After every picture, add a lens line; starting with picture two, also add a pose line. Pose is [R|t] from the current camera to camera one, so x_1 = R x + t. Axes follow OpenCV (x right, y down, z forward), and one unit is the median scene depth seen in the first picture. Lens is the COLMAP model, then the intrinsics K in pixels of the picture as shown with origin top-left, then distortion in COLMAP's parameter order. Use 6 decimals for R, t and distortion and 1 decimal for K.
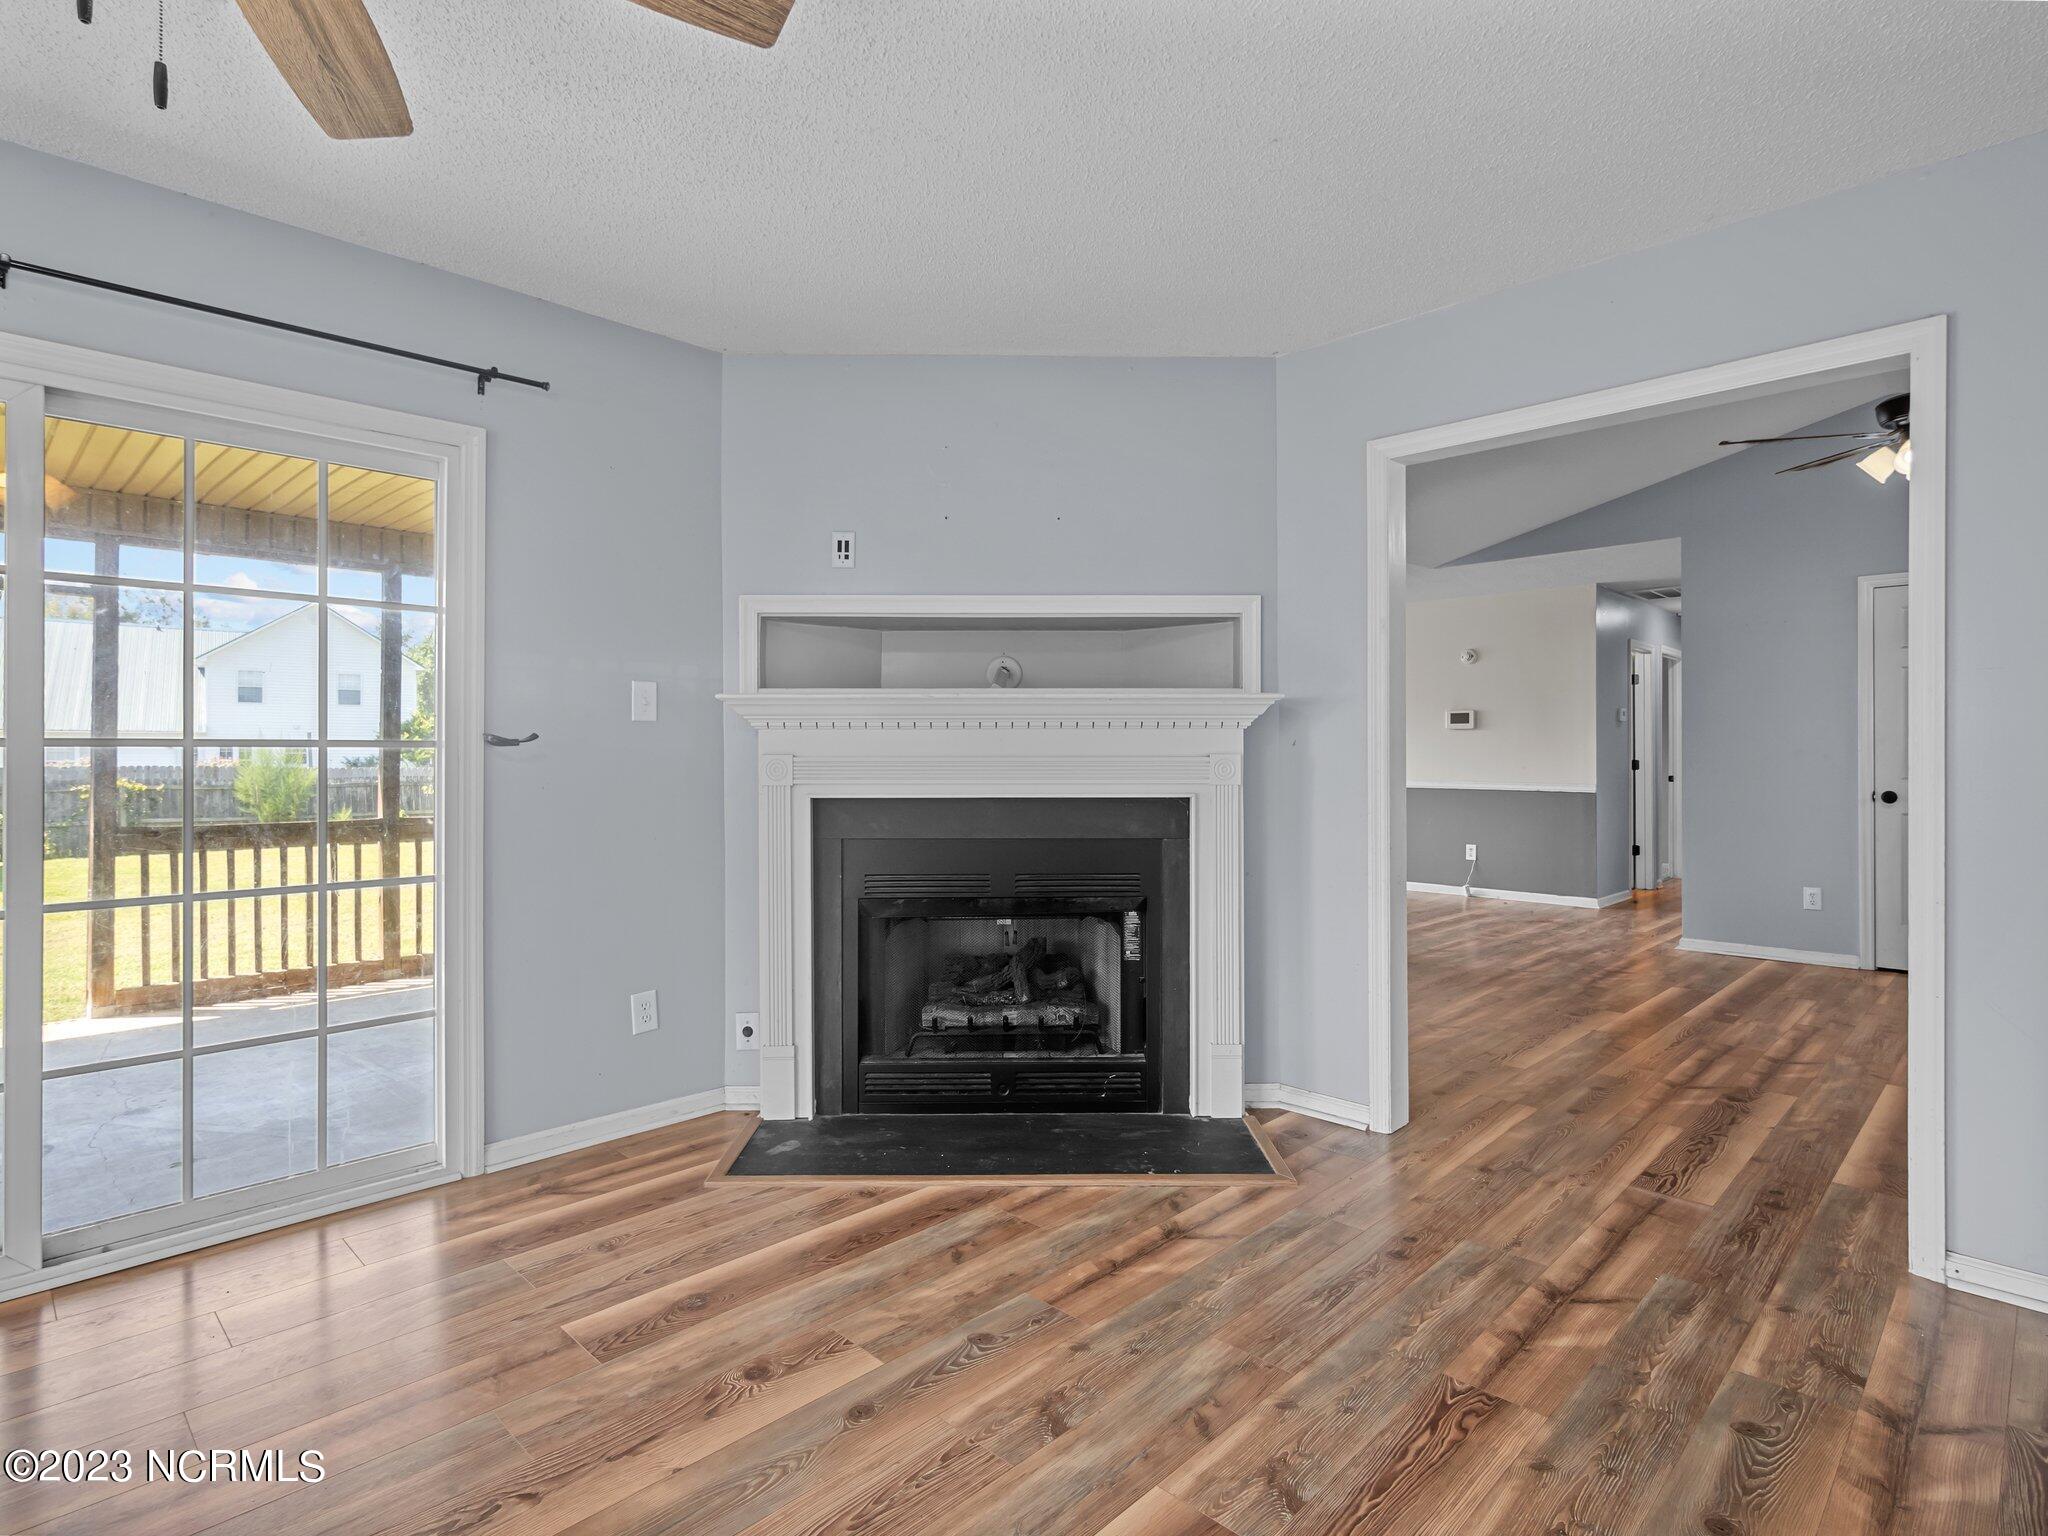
lens RADIAL K [[1049.5, 0, 1025.4], [0, 1049.5, 764.8], [0, 0, 1]] dist [-0.001745, -0.000463]
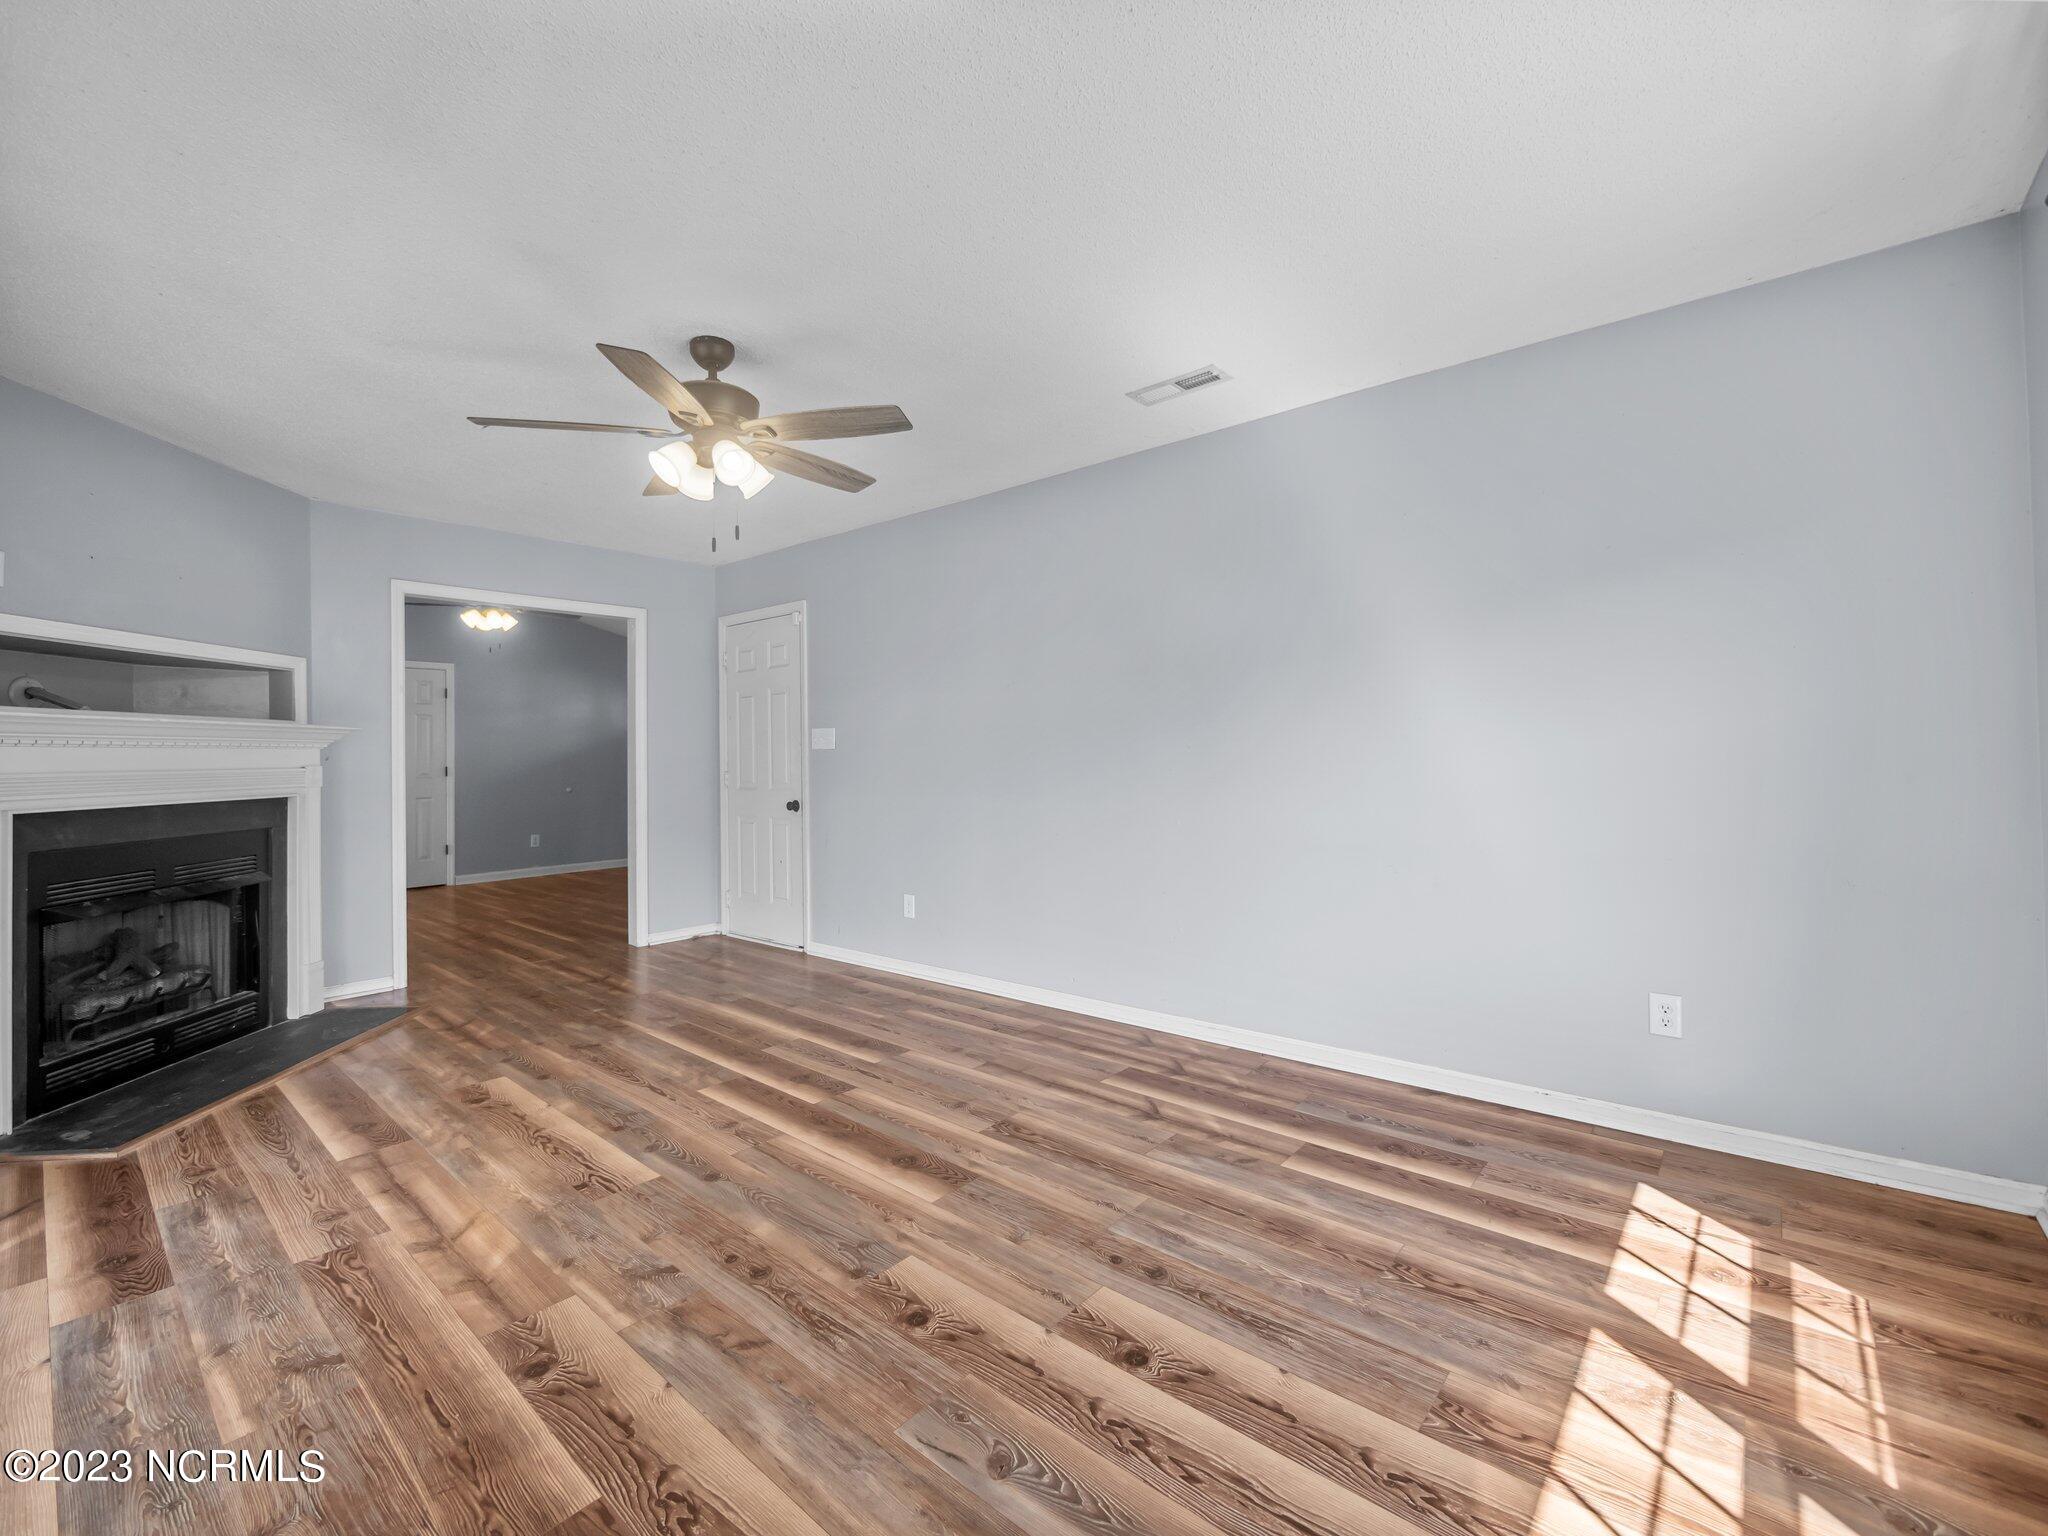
lens RADIAL K [[871.8, 0, 1027.8], [0, 871.8, 749.5], [0, 0, 1]] dist [-0.001877, -0.000183]
pose [[-0.060449, 0.007090, 0.998146, -1.158830], [0.020000, 0.999783, -0.005890, -0.006748], [-0.997971, 0.019607, -0.060578, 0.070585]]
